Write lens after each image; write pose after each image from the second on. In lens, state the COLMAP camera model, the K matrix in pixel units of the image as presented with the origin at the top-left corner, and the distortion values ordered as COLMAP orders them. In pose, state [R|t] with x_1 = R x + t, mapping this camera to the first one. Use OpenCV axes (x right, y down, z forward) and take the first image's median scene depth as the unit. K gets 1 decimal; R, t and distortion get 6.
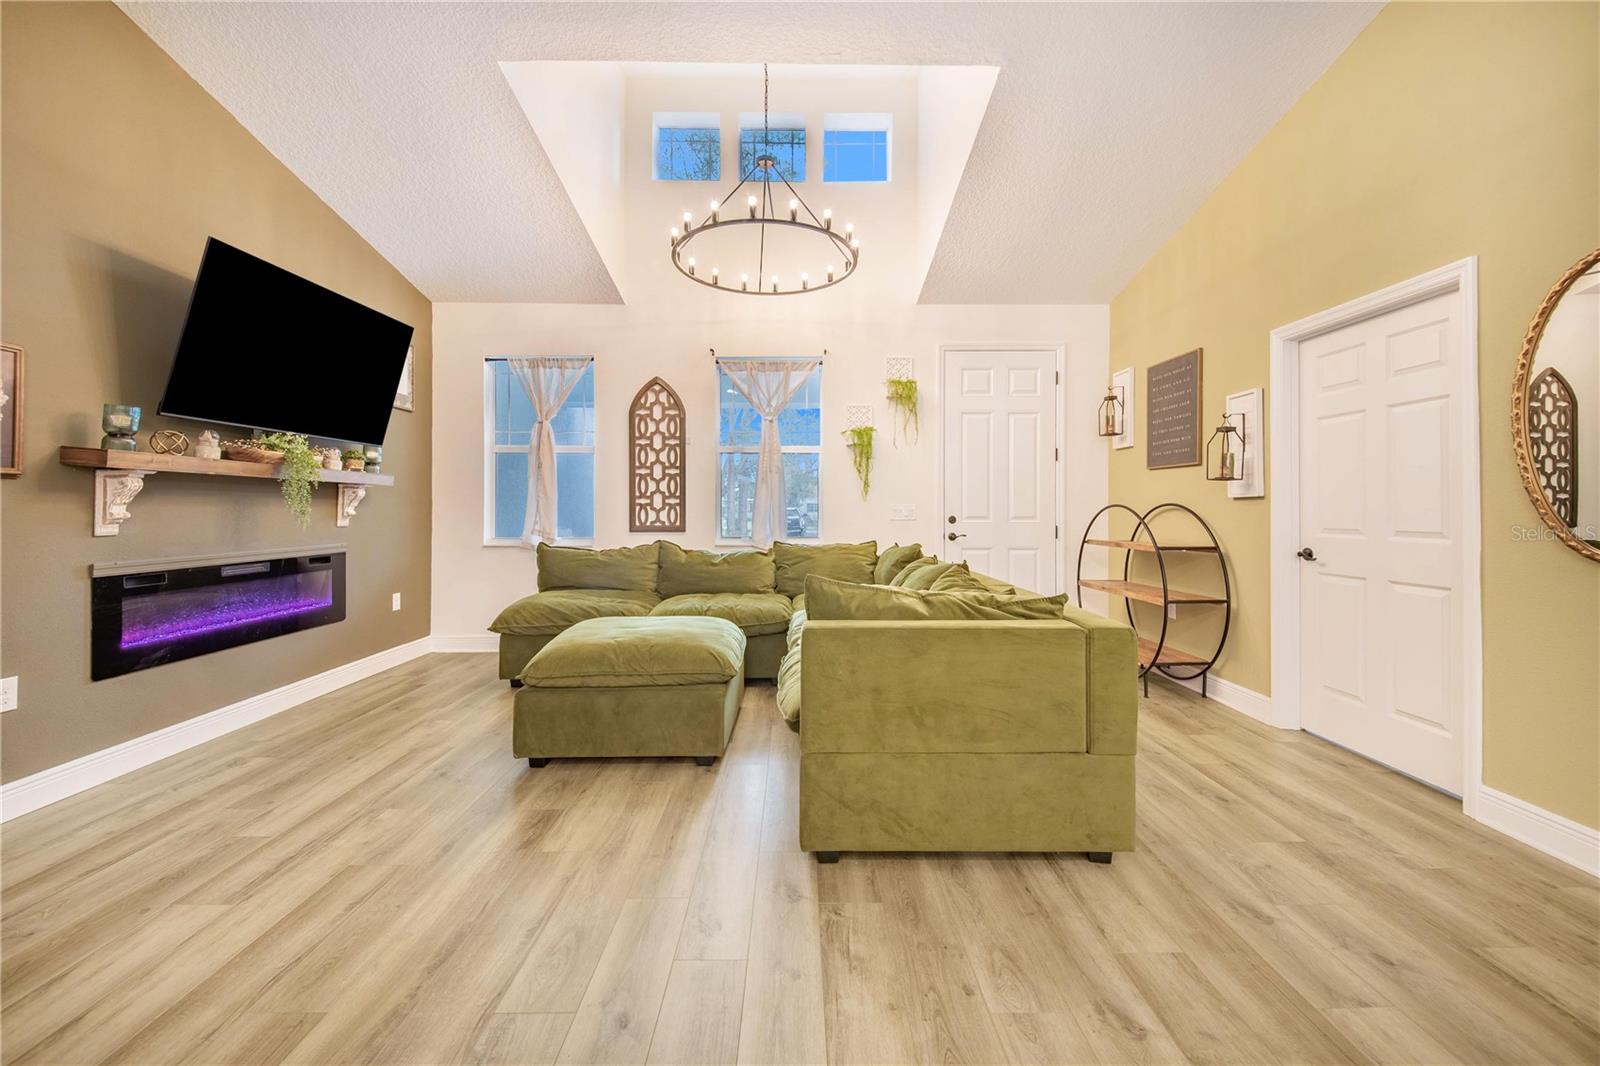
lens RADIAL K [[633.0, 0, 809.8], [0, 633.0, 505.5], [0, 0, 1]] dist [0.022314, -0.013859]
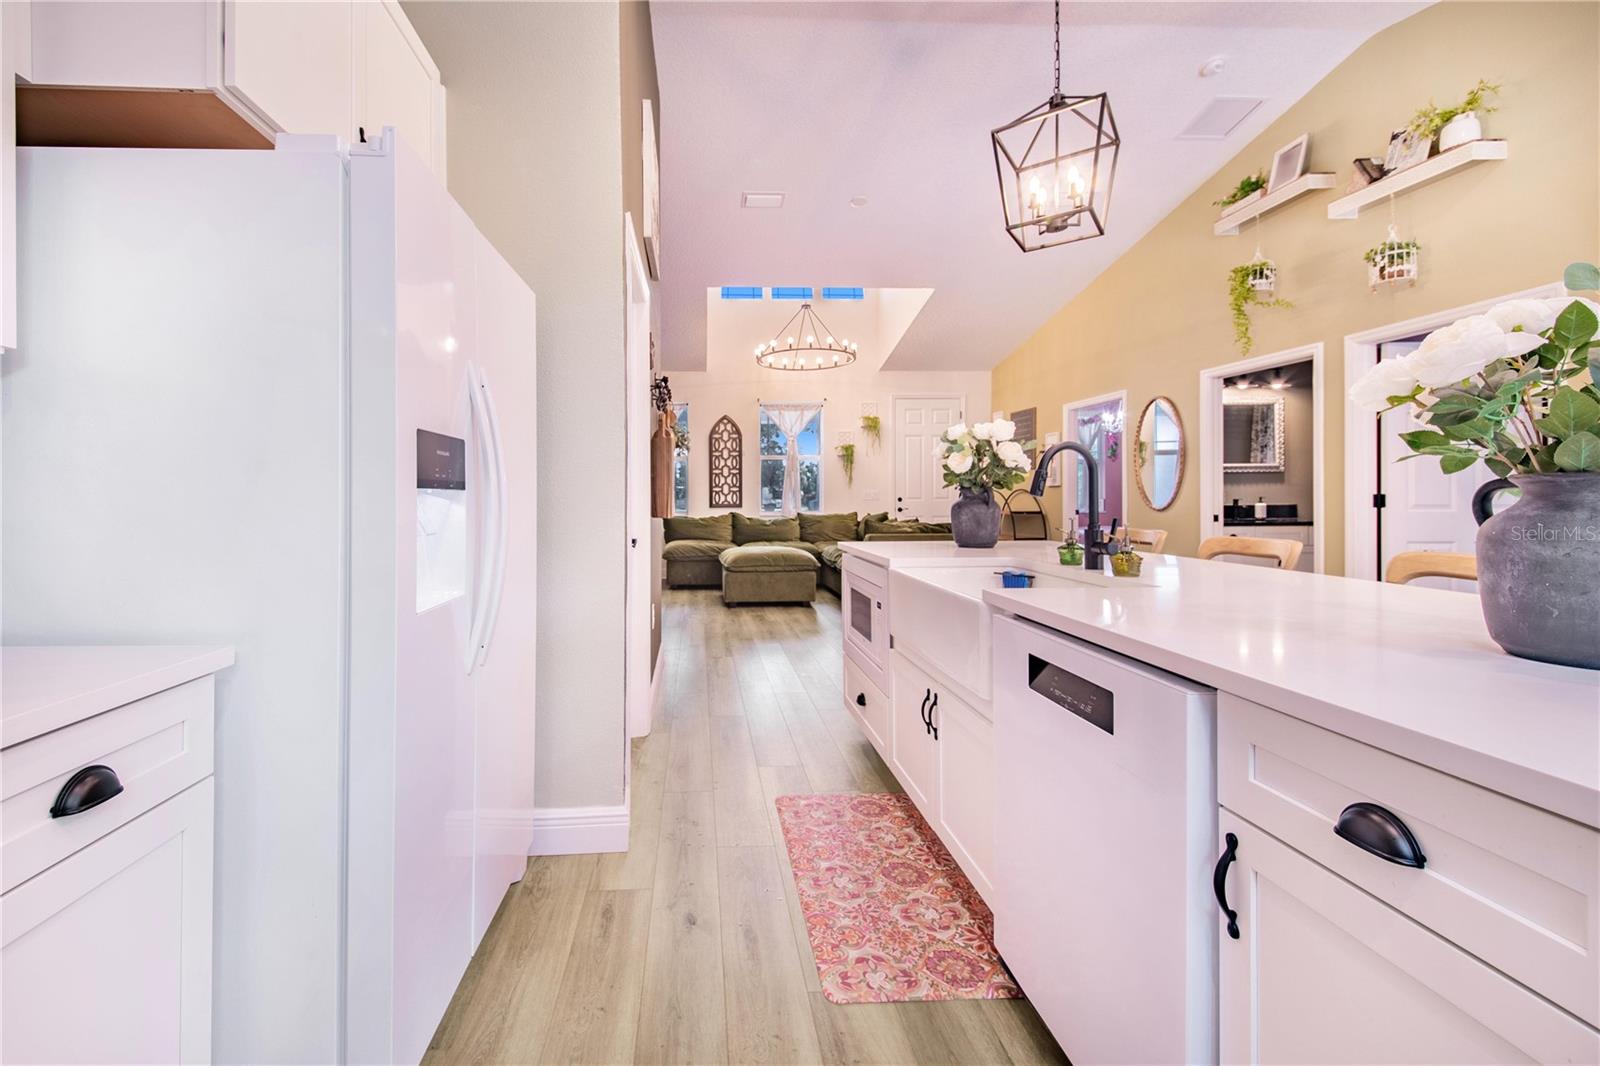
lens RADIAL K [[625.8, 0, 746.7], [0, 625.8, 497.7], [0, 0, 1]] dist [0.053128, -0.022846]
pose [[0.998930, -0.004271, 0.046056, -0.314484], [0.003836, 0.999947, 0.009514, 0.000322], [-0.046095, -0.009327, 0.998894, -0.789193]]
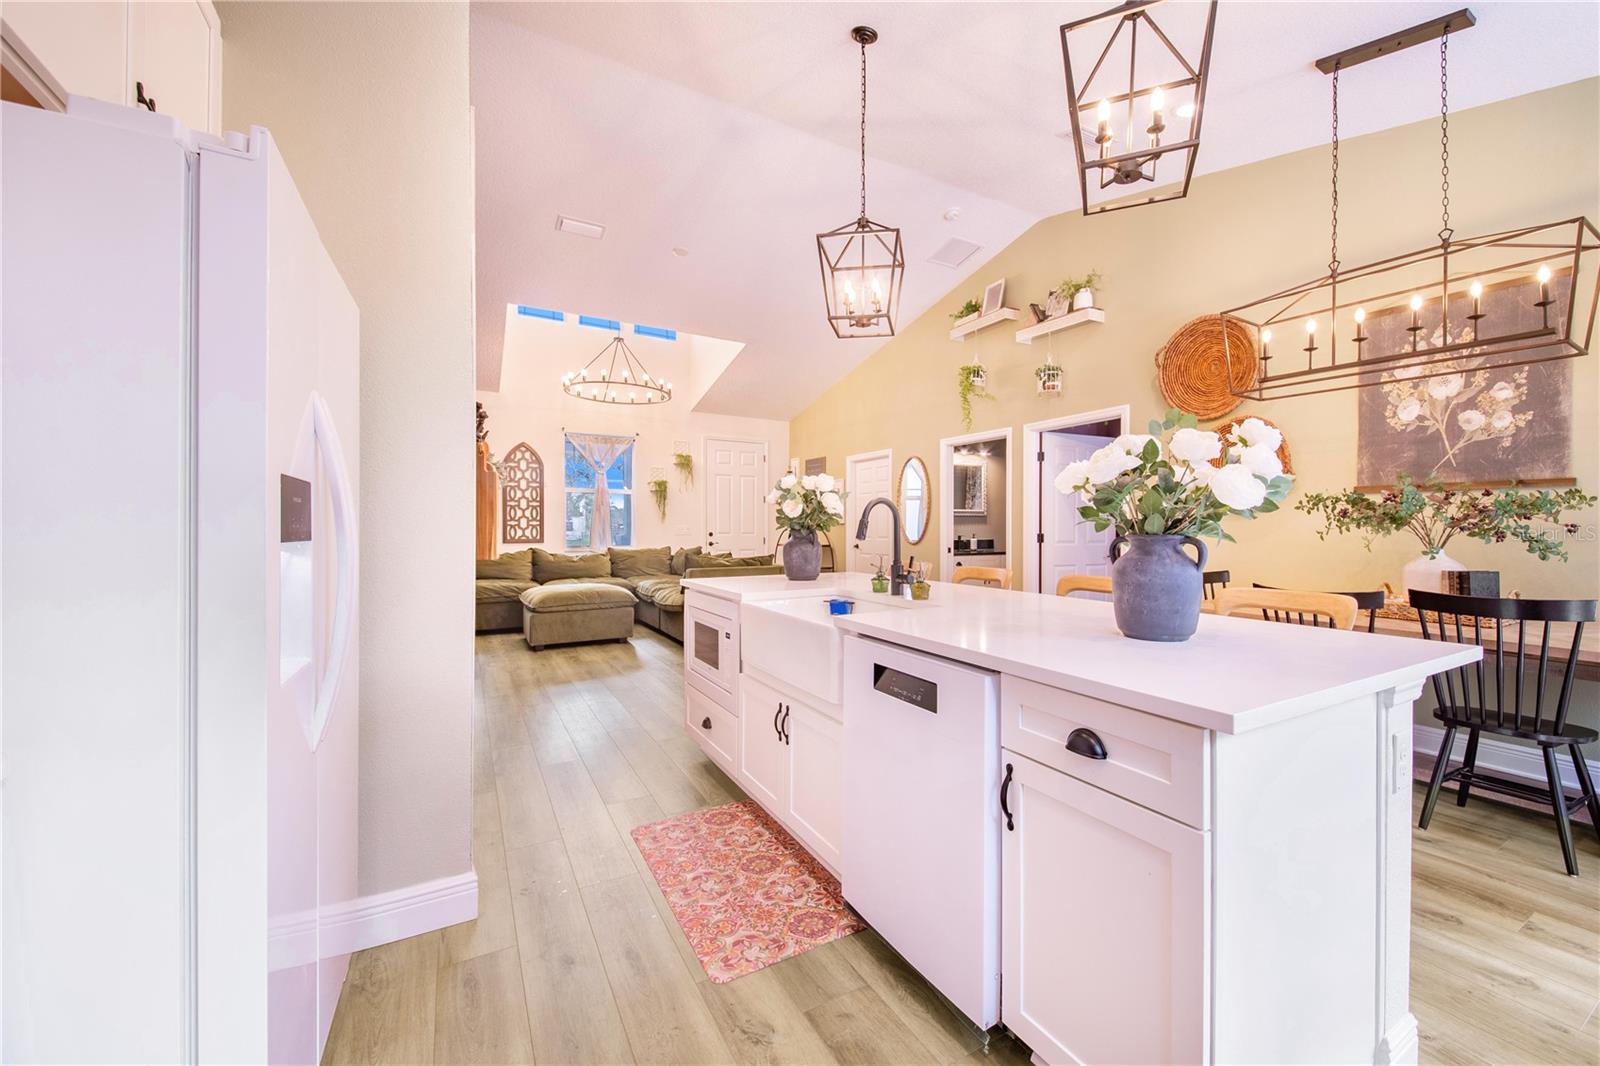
lens RADIAL K [[602.2, 0, 841.7], [0, 602.2, 529.5], [0, 0, 1]] dist [0.057540, -0.029532]
pose [[0.867453, 0.001494, 0.497516, -0.369622], [-0.006169, 0.999951, 0.007753, -0.008468], [-0.497480, -0.009795, 0.867420, -0.812103]]
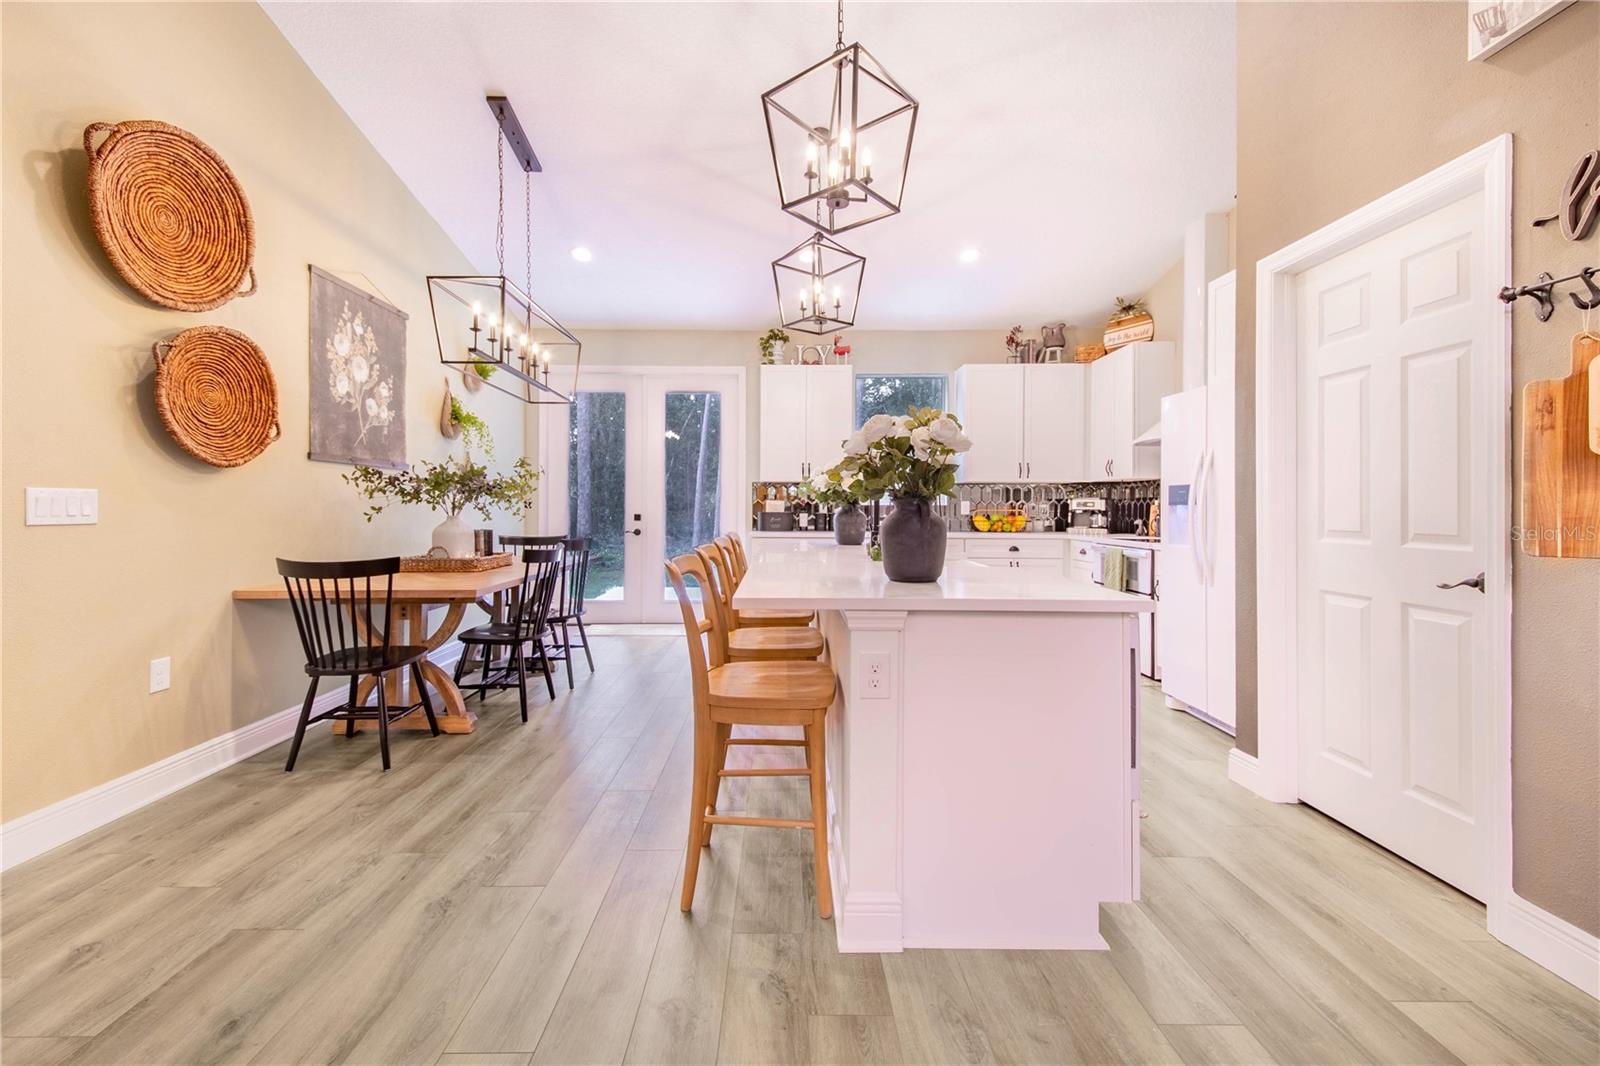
lens RADIAL K [[653.9, 0, 786.2], [0, 653.9, 506.2], [0, 0, 1]] dist [0.025906, -0.008647]
pose [[-0.999735, 0.000337, 0.023025, 0.030679], [0.000080, 0.999938, -0.011167, 0.007136], [-0.023028, -0.011162, -0.999673, 0.269427]]
